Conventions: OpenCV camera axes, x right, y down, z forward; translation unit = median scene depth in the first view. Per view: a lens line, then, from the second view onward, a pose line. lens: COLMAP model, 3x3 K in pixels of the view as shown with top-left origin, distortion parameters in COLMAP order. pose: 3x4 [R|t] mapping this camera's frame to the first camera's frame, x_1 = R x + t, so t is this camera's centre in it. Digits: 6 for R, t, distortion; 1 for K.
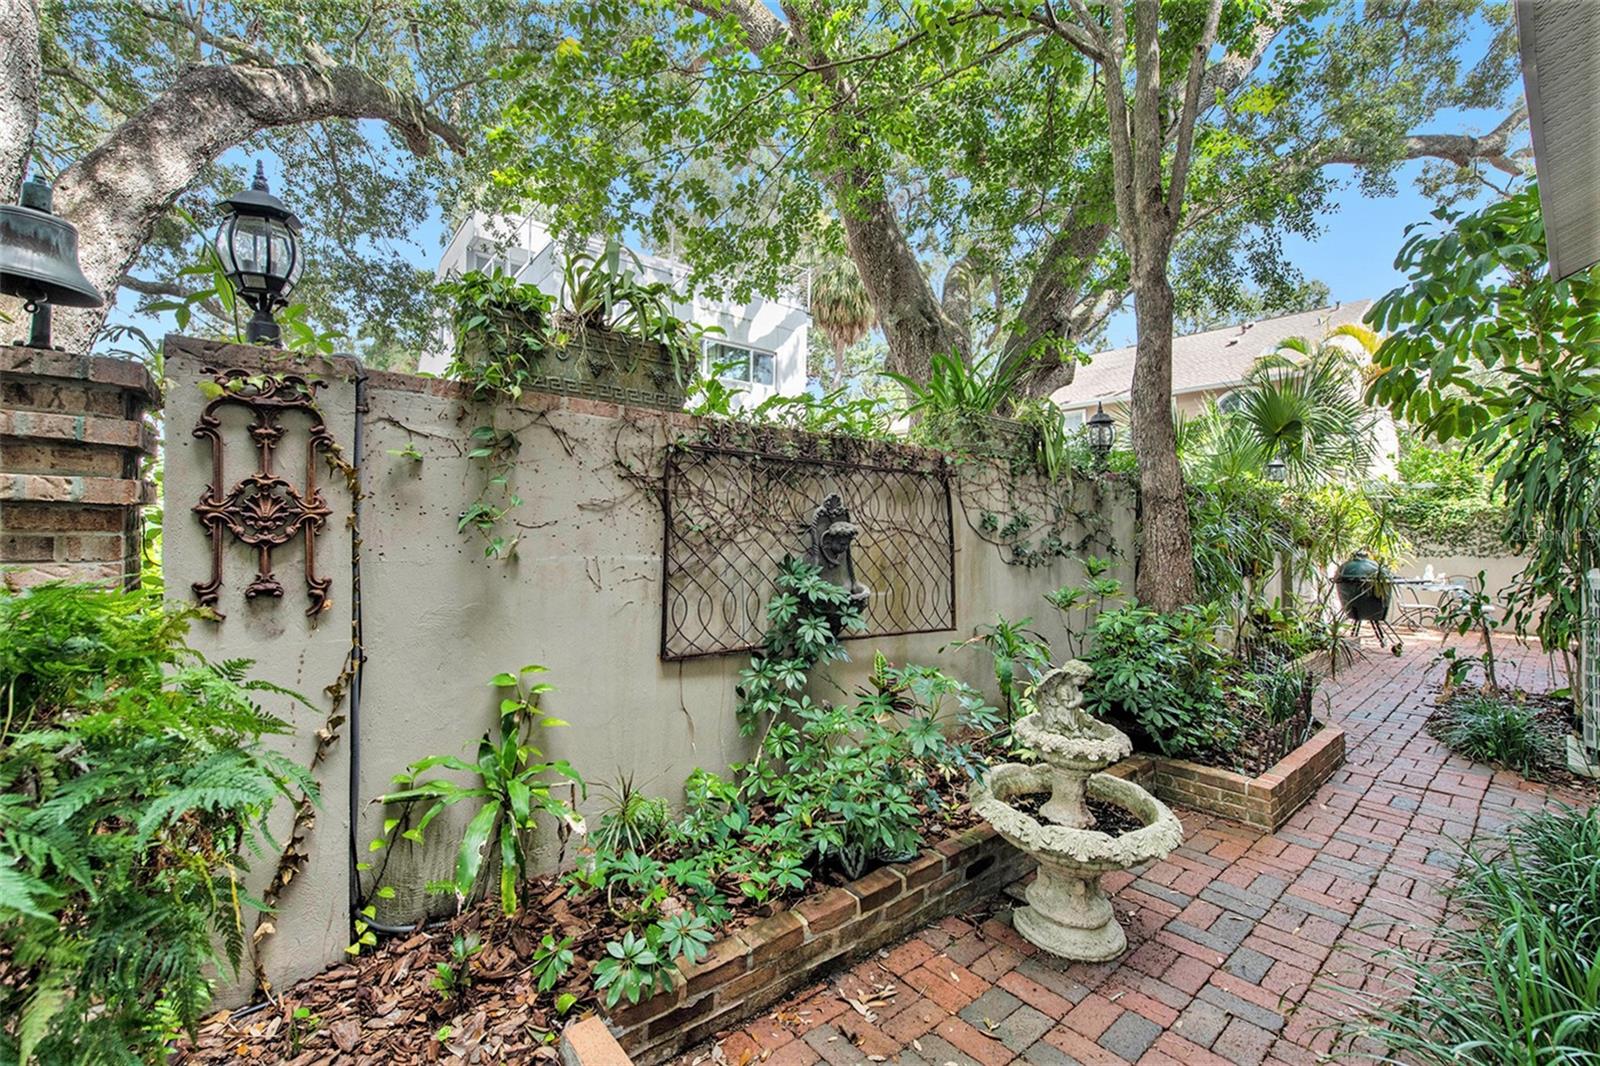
lens RADIAL K [[649.2, 0, 790.6], [0, 649.2, 522.3], [0, 0, 1]] dist [-0.012343, -0.000614]
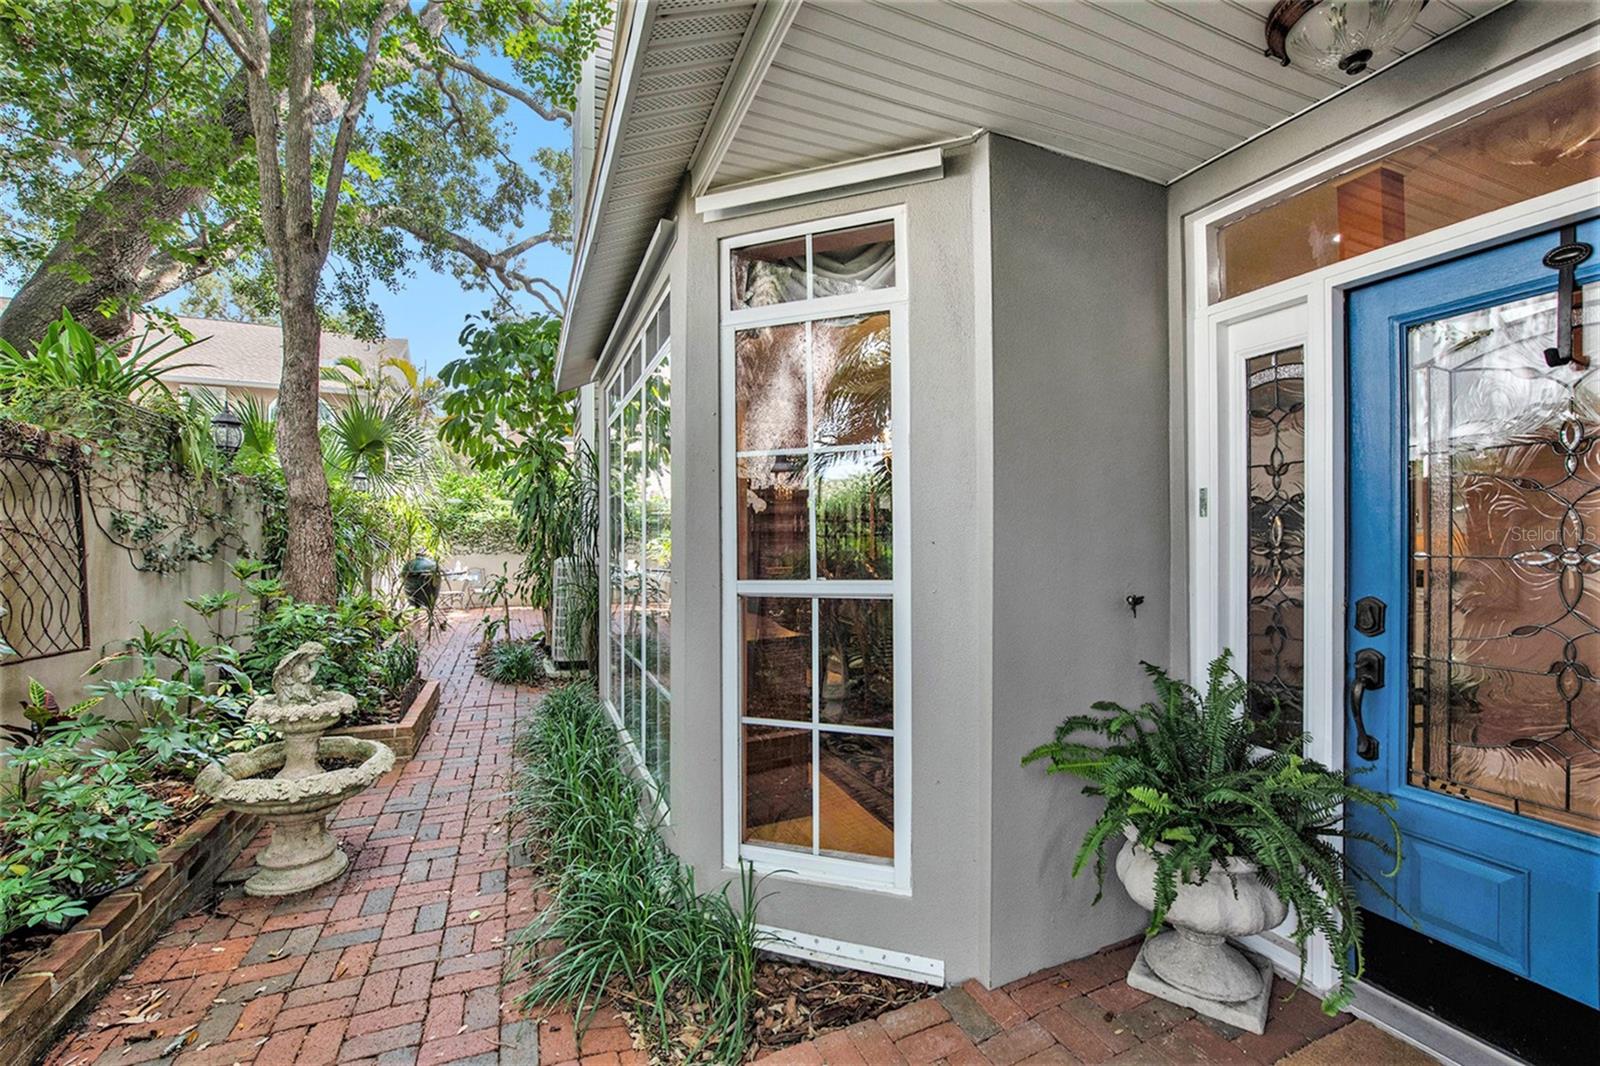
lens RADIAL K [[649.2, 0, 794.7], [0, 649.2, 531.5], [0, 0, 1]] dist [-0.012343, -0.000614]
pose [[0.273616, 0.007341, 0.961811, -0.236553], [-0.013772, 0.999898, -0.003714, 0.001224], [-0.961741, -0.012230, 0.273689, -0.093062]]
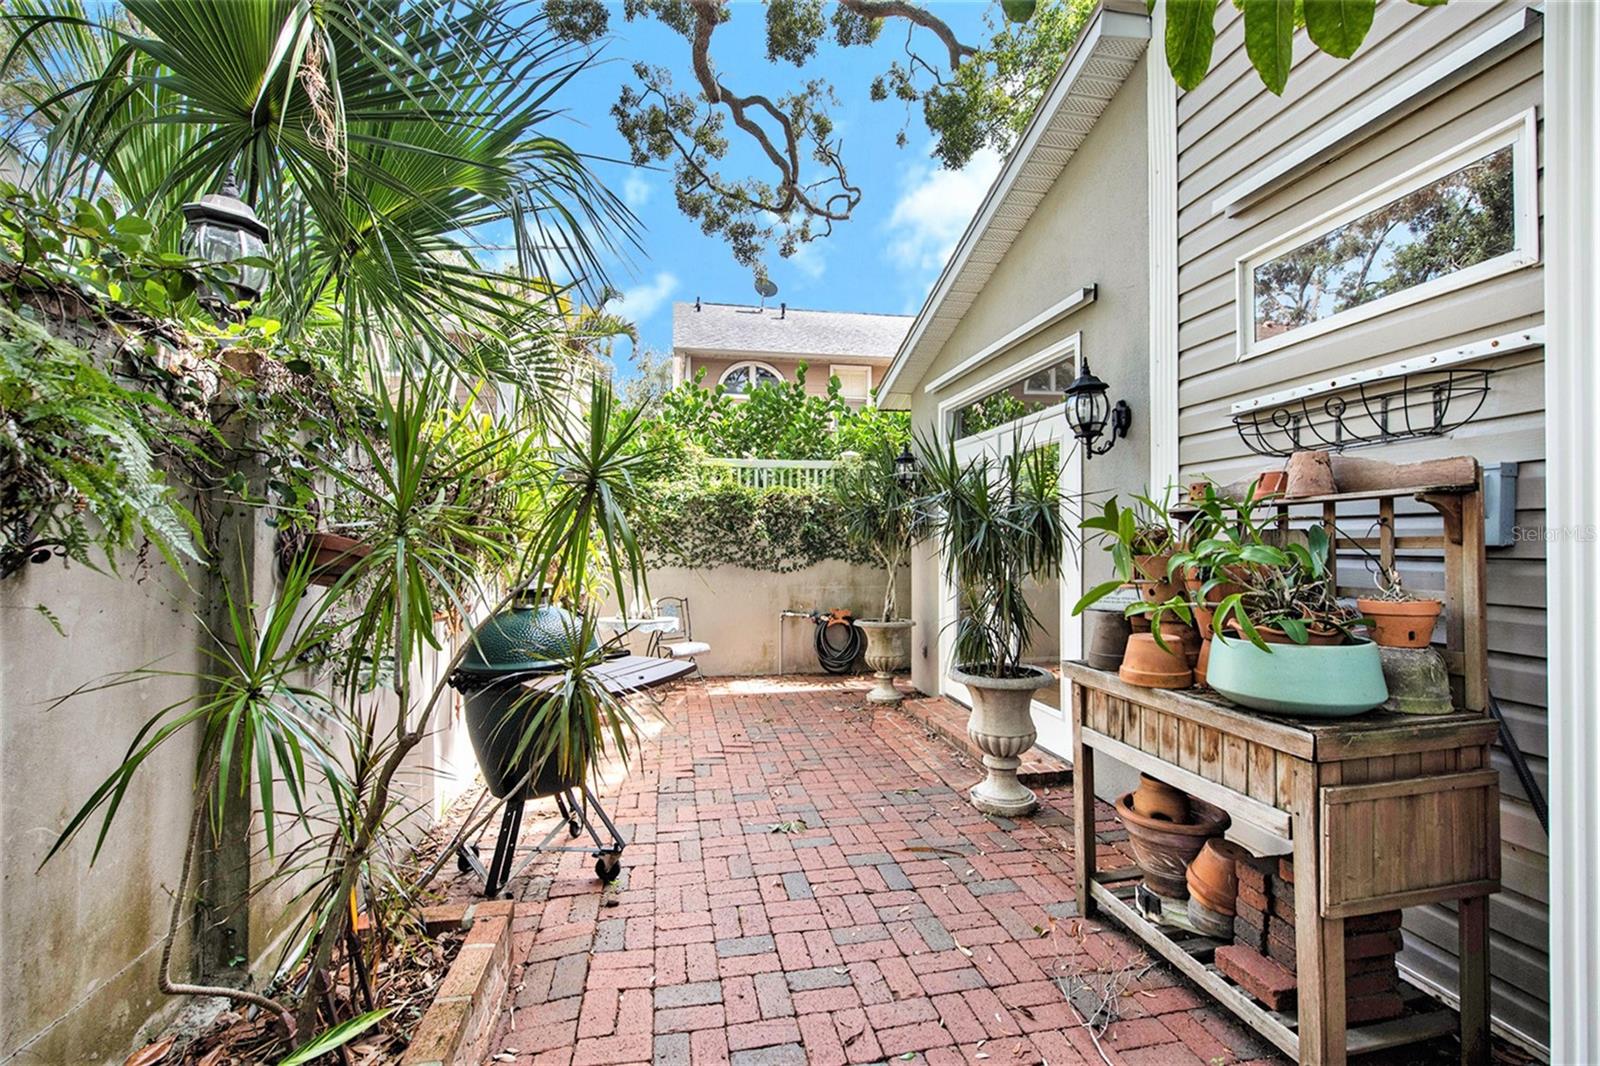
lens RADIAL K [[649.2, 0, 800.2], [0, 649.2, 523.7], [0, 0, 1]] dist [-0.012343, -0.000614]
pose [[0.469767, 0.010366, 0.882730, 1.126136], [-0.012970, 0.999904, -0.004840, 0.020431], [-0.882695, -0.009176, 0.469856, 1.231109]]
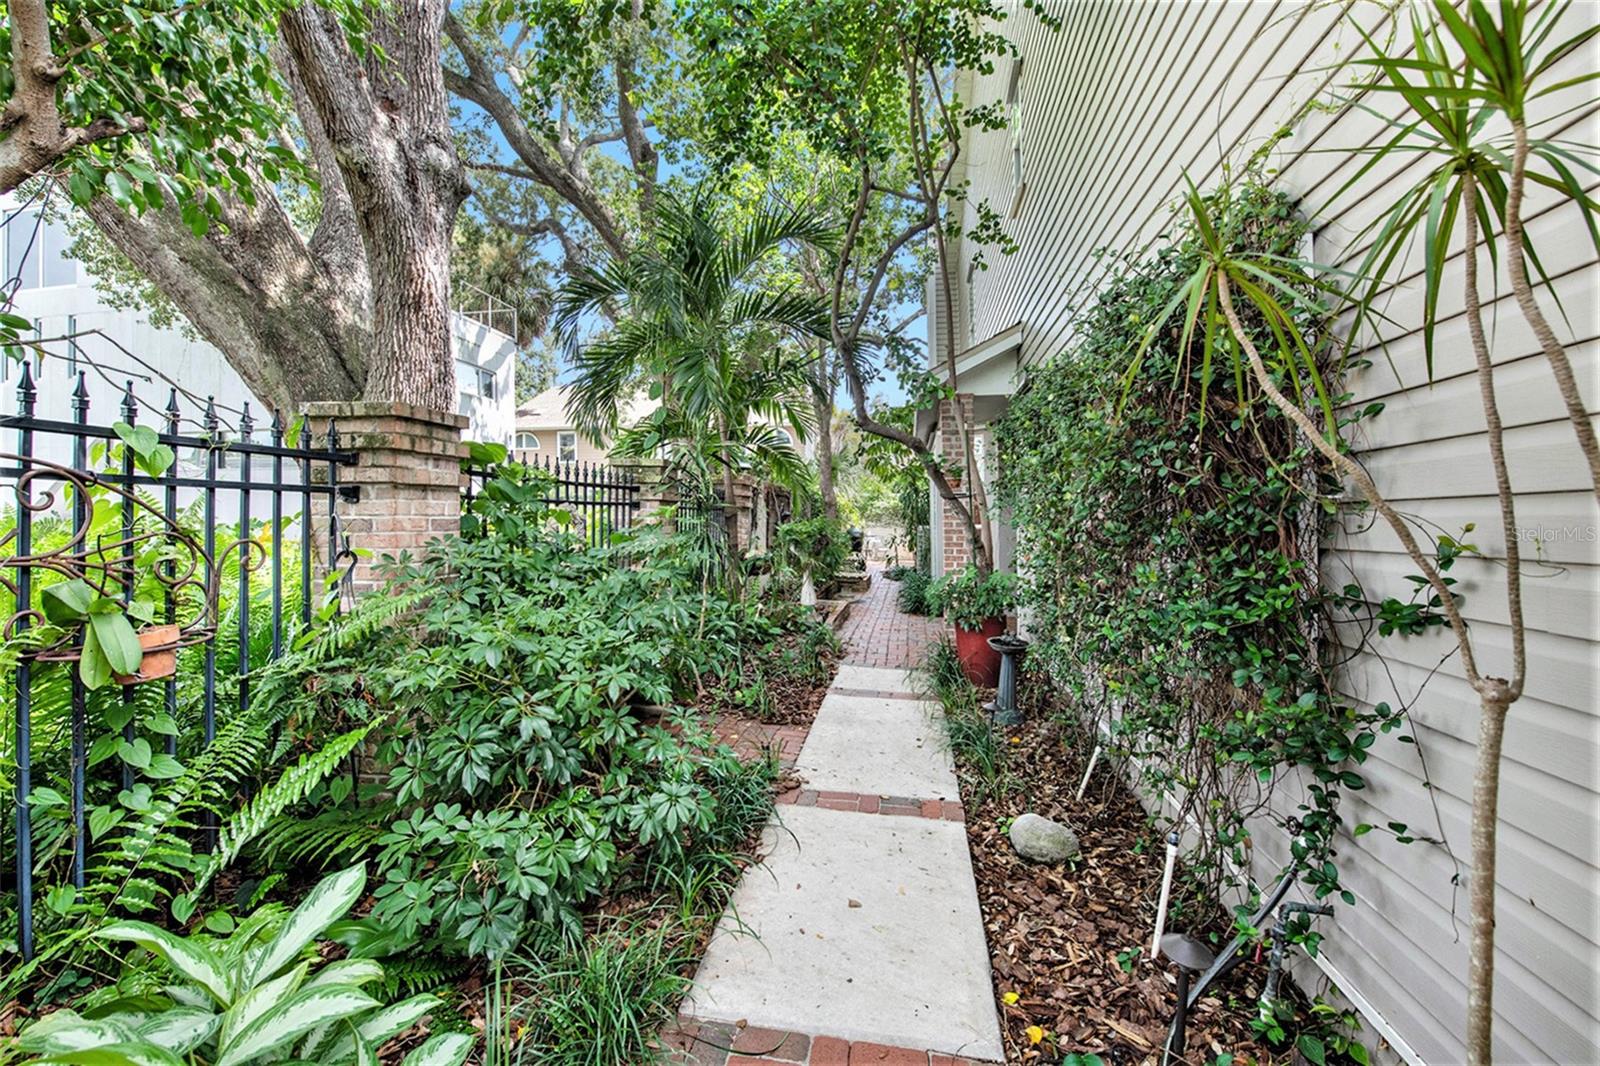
lens RADIAL K [[649.2, 0, 800.7], [0, 649.2, 522.3], [0, 0, 1]] dist [-0.012343, -0.000614]
pose [[0.742957, -0.007589, 0.669296, -1.531848], [-0.003778, 0.999872, 0.015531, 0.001868], [-0.669329, -0.014067, 0.742833, -1.155052]]
